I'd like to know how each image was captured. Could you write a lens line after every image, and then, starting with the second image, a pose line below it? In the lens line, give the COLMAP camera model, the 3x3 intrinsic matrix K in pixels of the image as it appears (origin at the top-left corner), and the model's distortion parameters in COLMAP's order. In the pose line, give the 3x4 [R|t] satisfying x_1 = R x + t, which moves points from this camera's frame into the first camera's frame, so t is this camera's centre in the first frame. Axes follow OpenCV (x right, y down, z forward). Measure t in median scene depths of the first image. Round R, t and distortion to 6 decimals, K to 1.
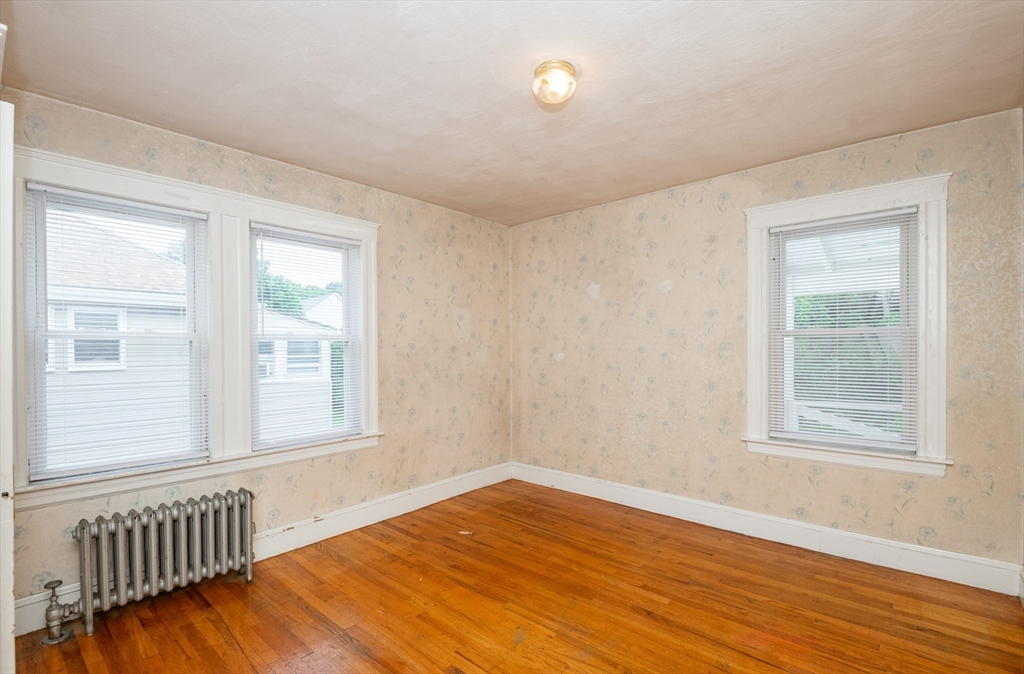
lens RADIAL K [[459.0, 0, 510.1], [0, 459.0, 353.6], [0, 0, 1]] dist [-0.004558, -0.001124]
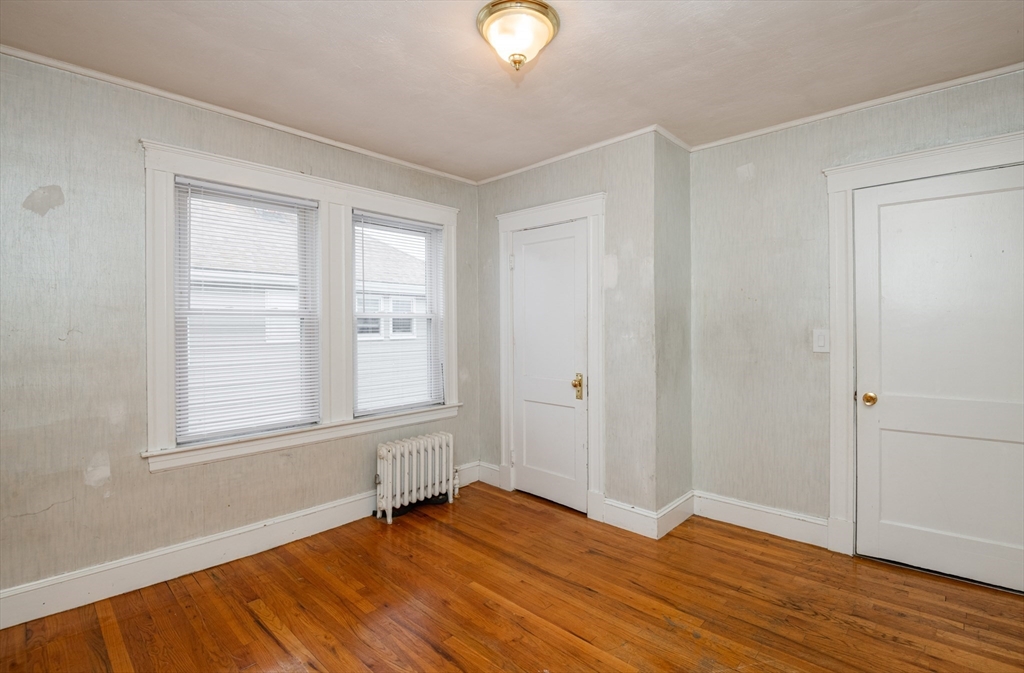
lens RADIAL K [[487.7, 0, 536.2], [0, 487.7, 327.3], [0, 0, 1]] dist [-0.001776, -0.001169]
pose [[0.999566, -0.001021, 0.029445, -0.153912], [0.001210, 0.999979, -0.006385, 0.002655], [-0.029438, 0.006418, 0.999546, -0.165225]]
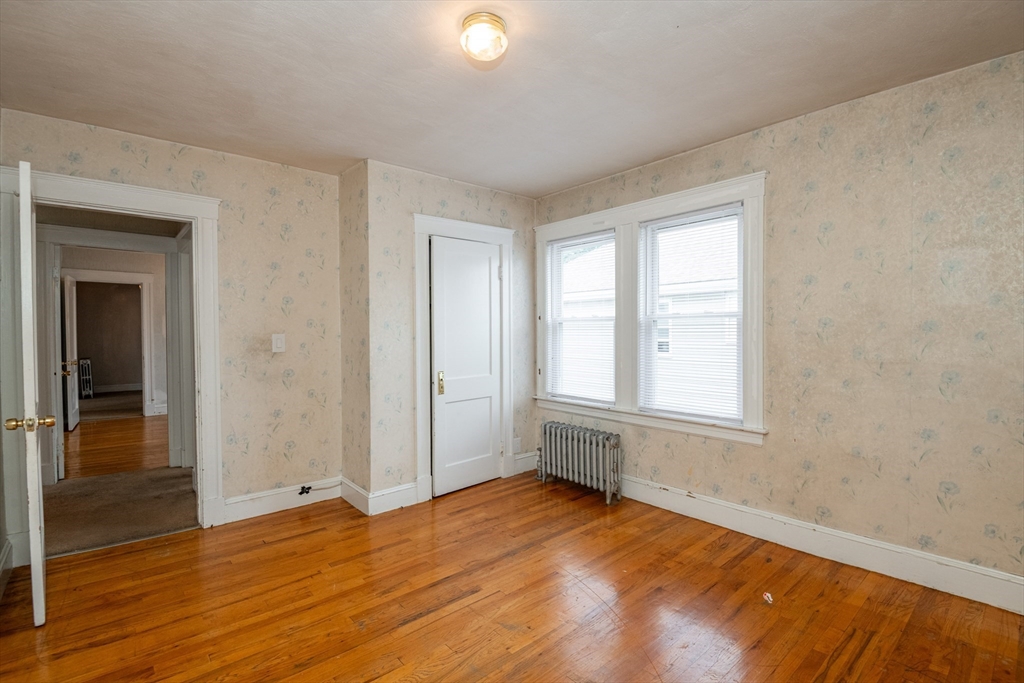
lens RADIAL K [[466.7, 0, 512.0], [0, 466.7, 341.5], [0, 0, 1]] dist [0.001208, -0.015111]
pose [[-0.116971, 0.031159, -0.992646, 0.648931], [-0.002227, 0.999497, 0.031636, -0.010546], [0.993133, 0.005911, -0.116843, 0.734838]]
